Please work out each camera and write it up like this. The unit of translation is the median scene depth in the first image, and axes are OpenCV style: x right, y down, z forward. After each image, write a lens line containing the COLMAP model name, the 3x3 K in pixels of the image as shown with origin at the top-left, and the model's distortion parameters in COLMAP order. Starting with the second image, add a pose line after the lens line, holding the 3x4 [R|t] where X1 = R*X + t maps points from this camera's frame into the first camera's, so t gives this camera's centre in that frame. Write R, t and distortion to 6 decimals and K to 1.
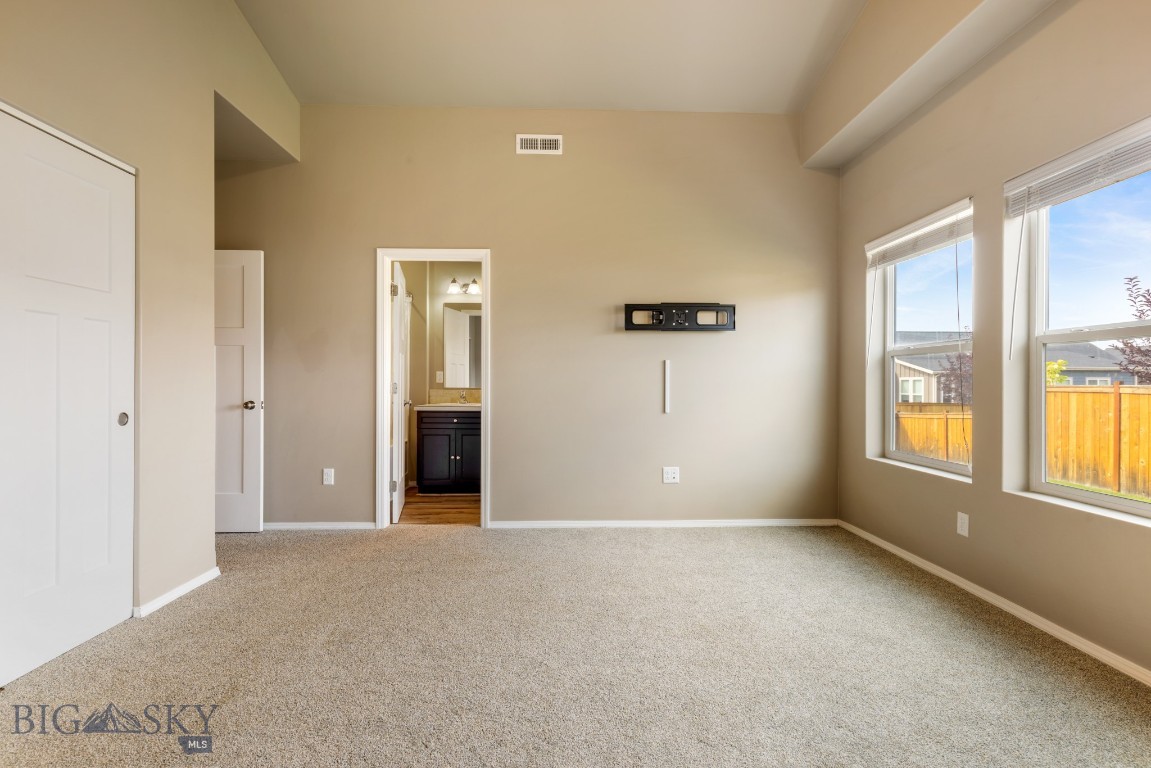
lens RADIAL K [[517.1, 0, 576.5], [0, 517.1, 388.0], [0, 0, 1]] dist [0.002482, 0.000155]
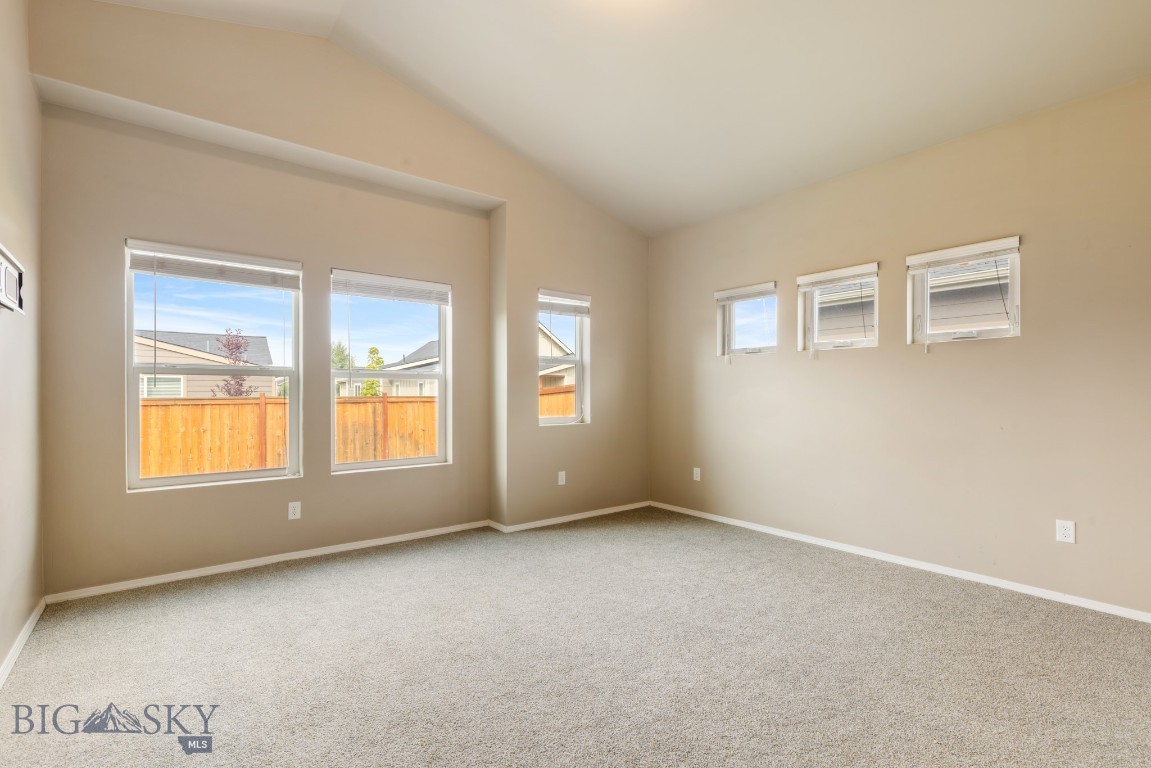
lens RADIAL K [[534.4, 0, 575.5], [0, 534.4, 384.0], [0, 0, 1]] dist [0.003050, 0.000310]
pose [[-0.595748, 0.016397, 0.803004, -0.741896], [0.011988, 0.999862, -0.011523, -0.029657], [-0.803082, 0.002761, -0.595862, 1.213440]]
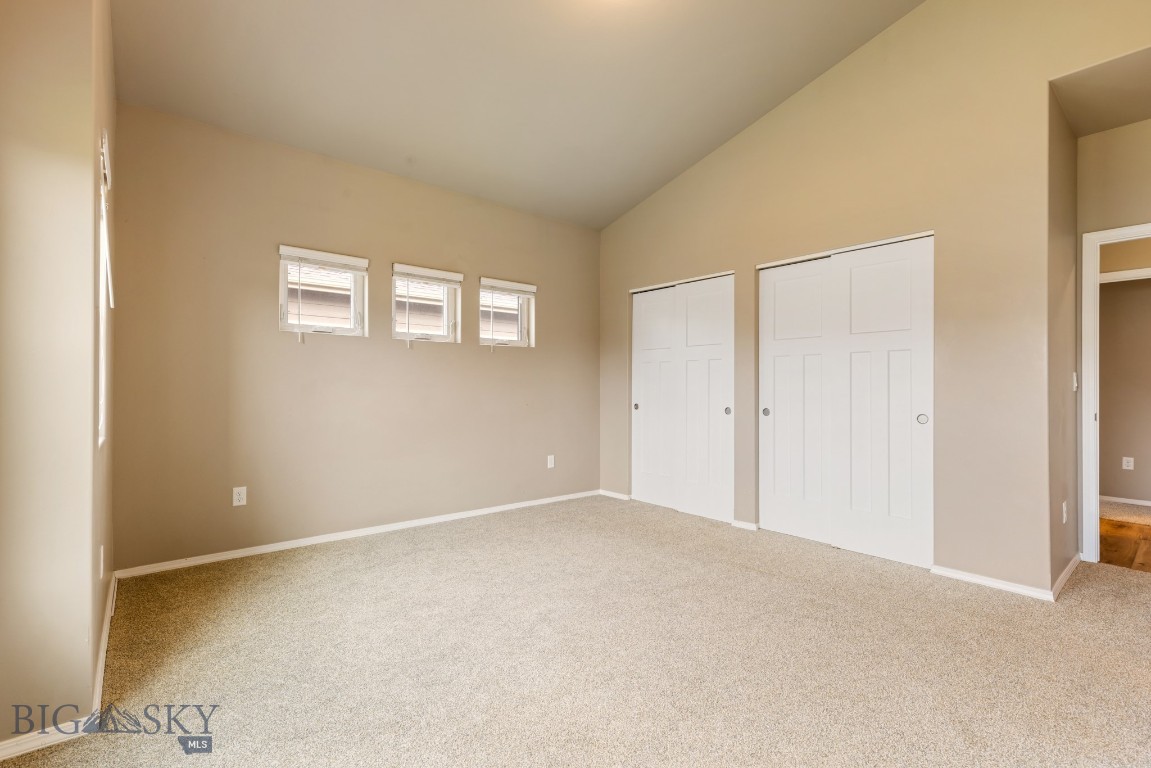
lens RADIAL K [[517.1, 0, 576.5], [0, 517.1, 388.0], [0, 0, 1]] dist [0.002482, 0.000155]
pose [[-0.781314, 0.002522, -0.624133, 0.607953], [-0.015648, 0.999598, 0.023628, -0.038270], [0.623942, 0.028227, -0.780960, 1.255834]]
